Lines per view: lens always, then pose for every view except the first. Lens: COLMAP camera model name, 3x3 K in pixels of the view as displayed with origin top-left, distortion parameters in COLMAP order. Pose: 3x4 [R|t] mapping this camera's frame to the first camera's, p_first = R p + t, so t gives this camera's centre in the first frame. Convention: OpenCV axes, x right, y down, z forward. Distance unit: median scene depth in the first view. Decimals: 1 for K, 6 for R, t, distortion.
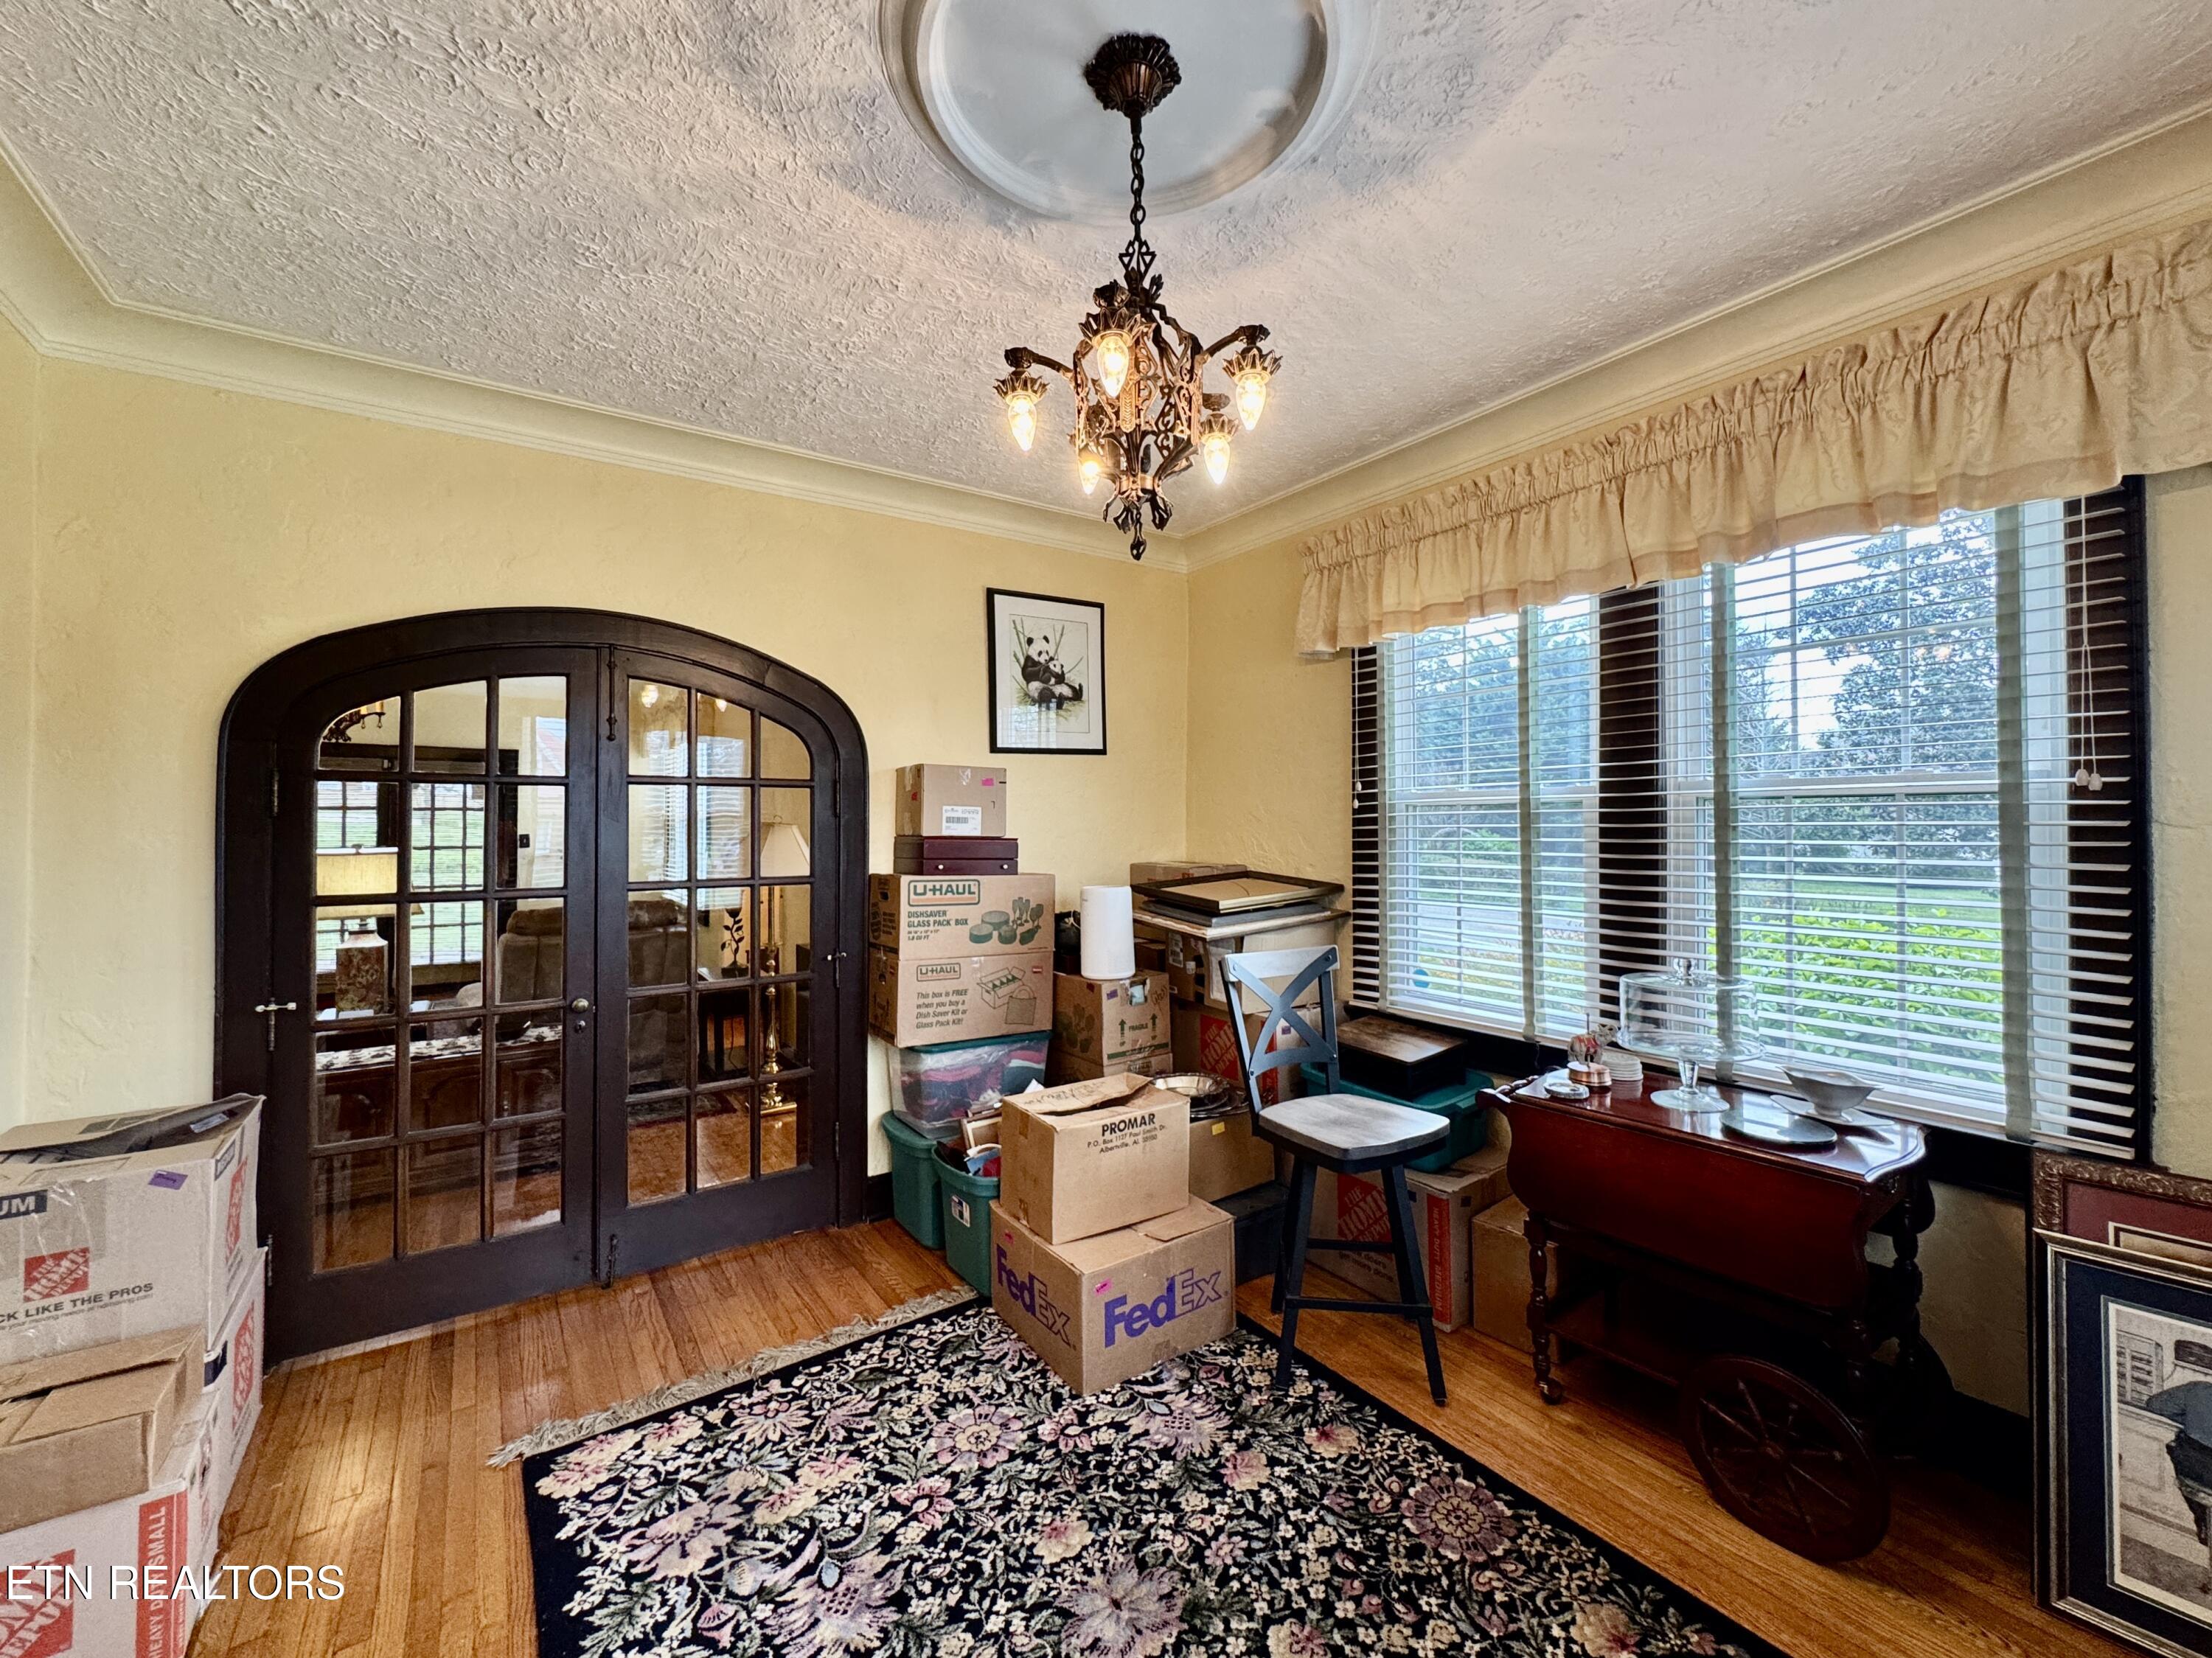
lens RADIAL K [[892.9, 0, 1104.3], [0, 892.9, 814.6], [0, 0, 1]] dist [-0.000468, 0.000046]
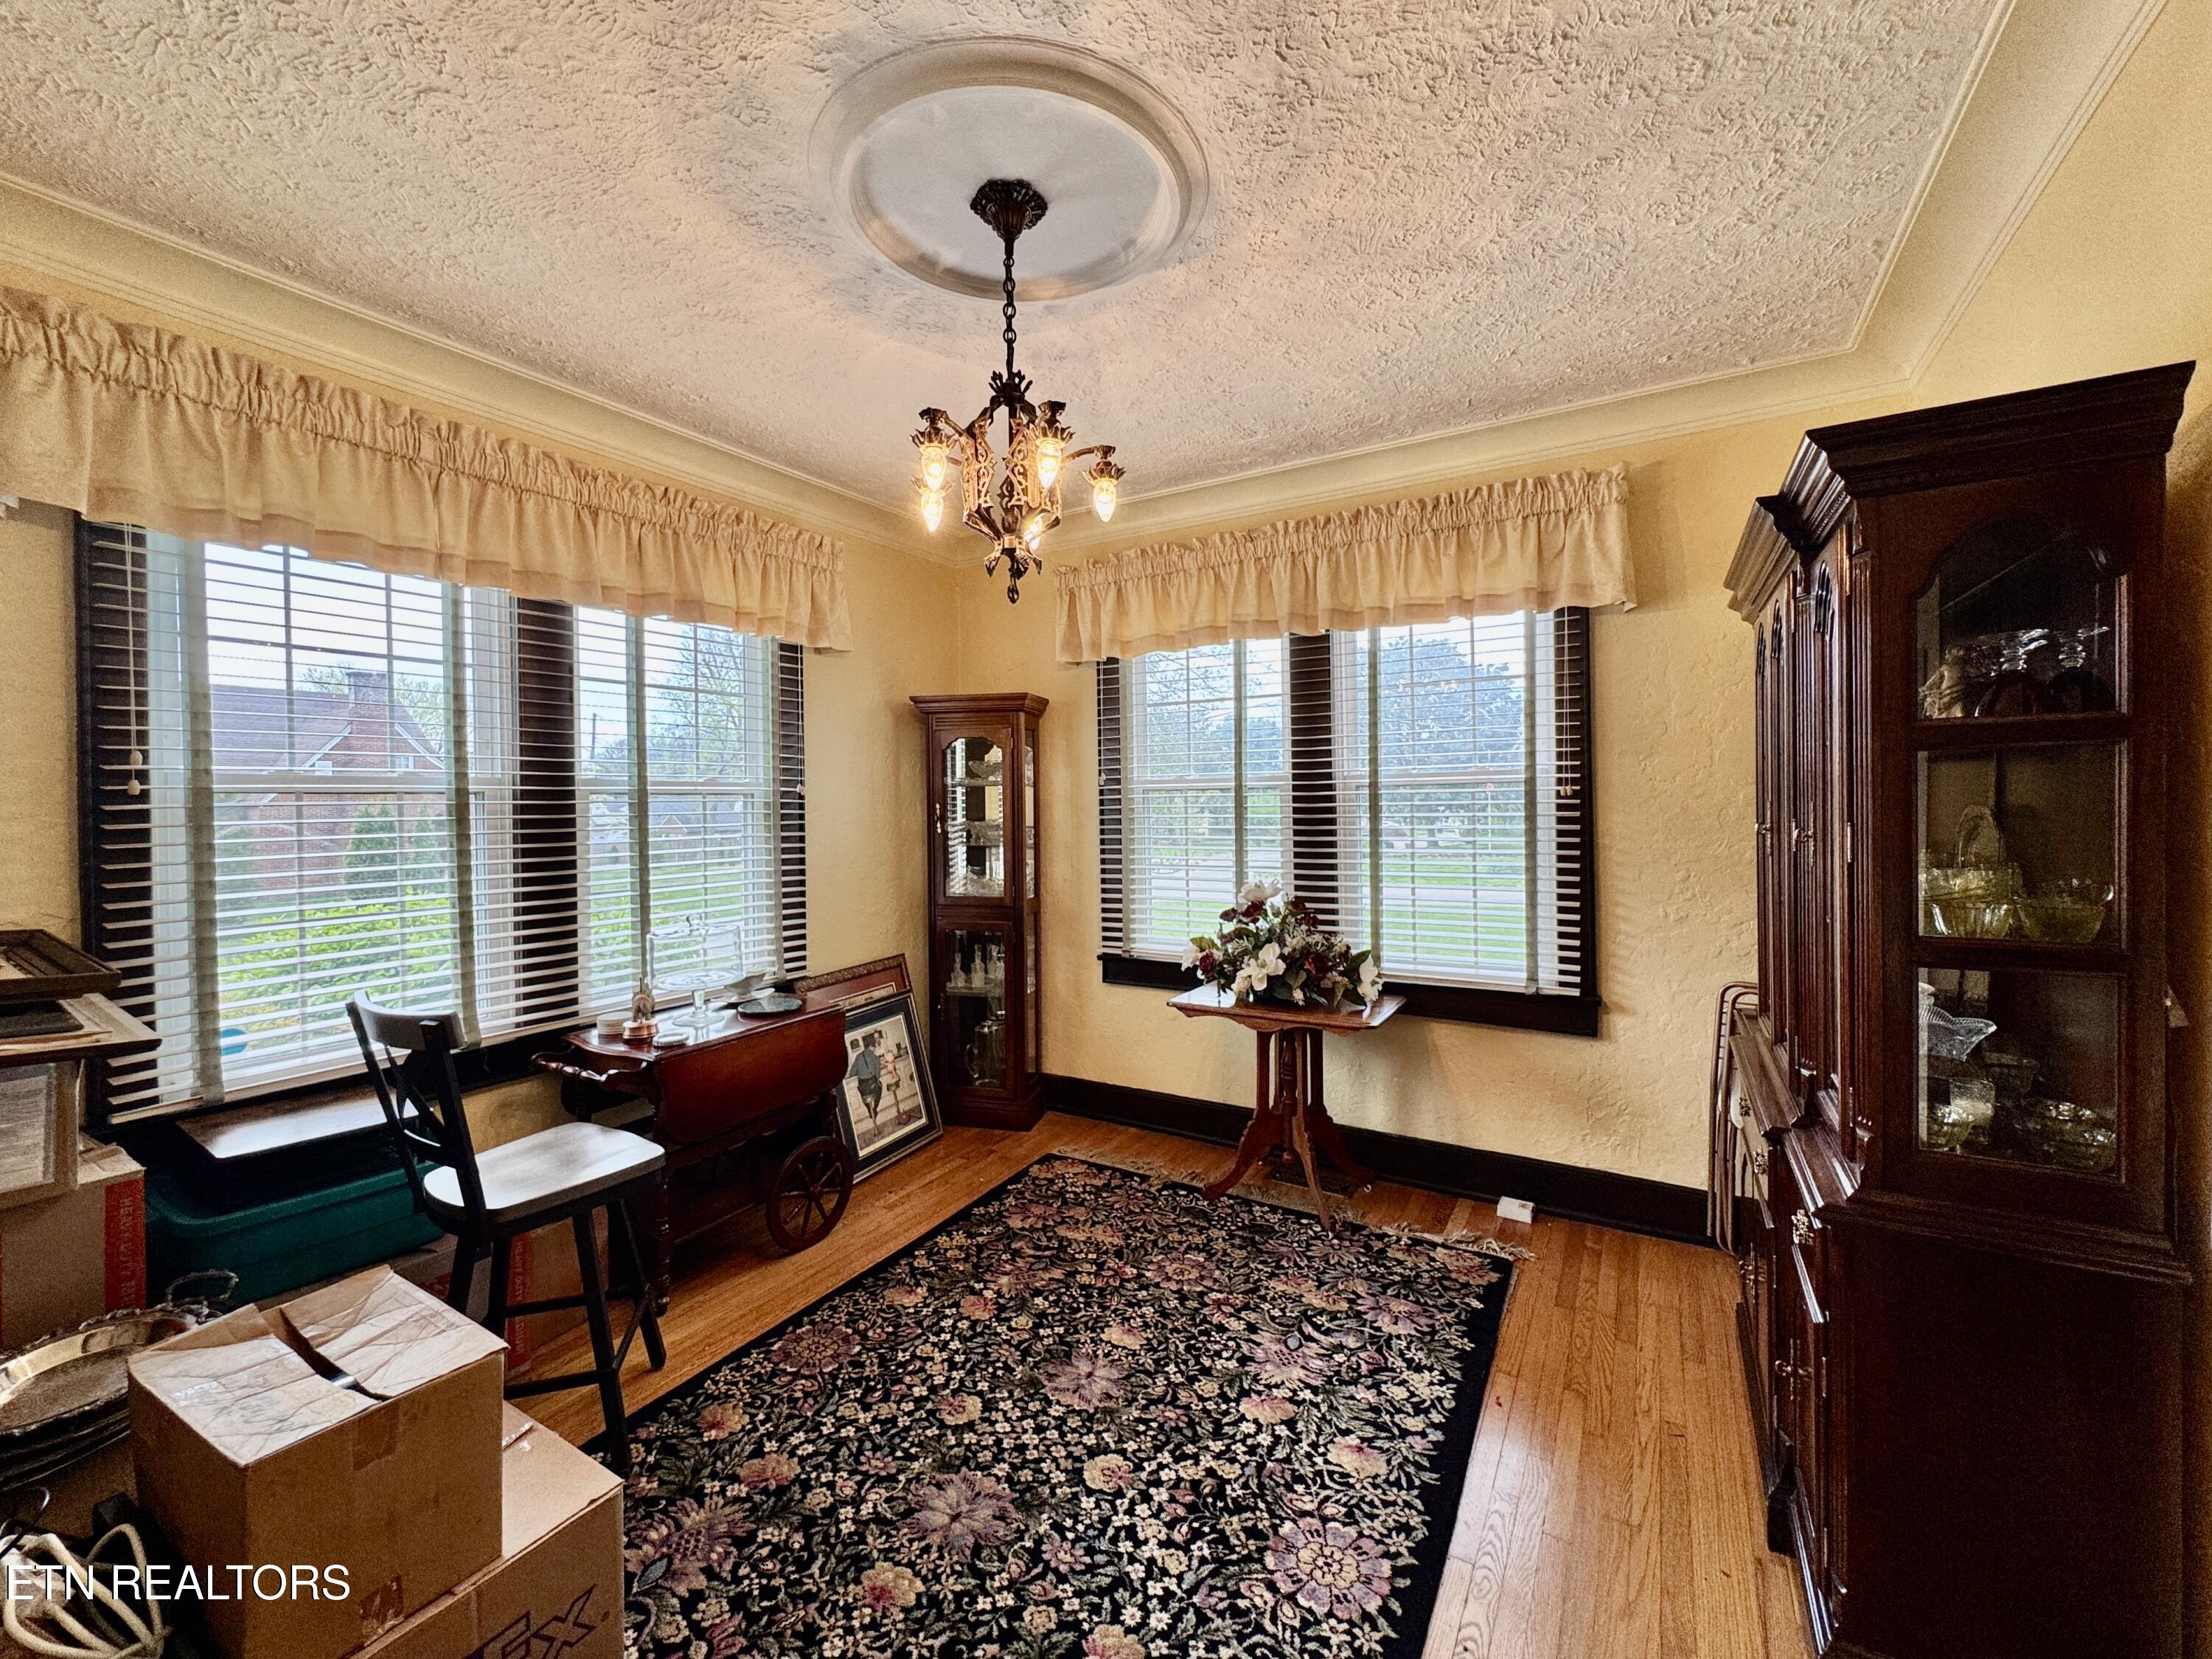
lens RADIAL K [[892.9, 0, 1104.3], [0, 892.9, 815.1], [0, 0, 1]] dist [-0.000468, 0.000046]
pose [[-0.404367, -0.003572, 0.914590, -1.018606], [-0.003352, 0.999991, 0.002424, 0.008169], [-0.914591, -0.002086, -0.404376, 1.217022]]
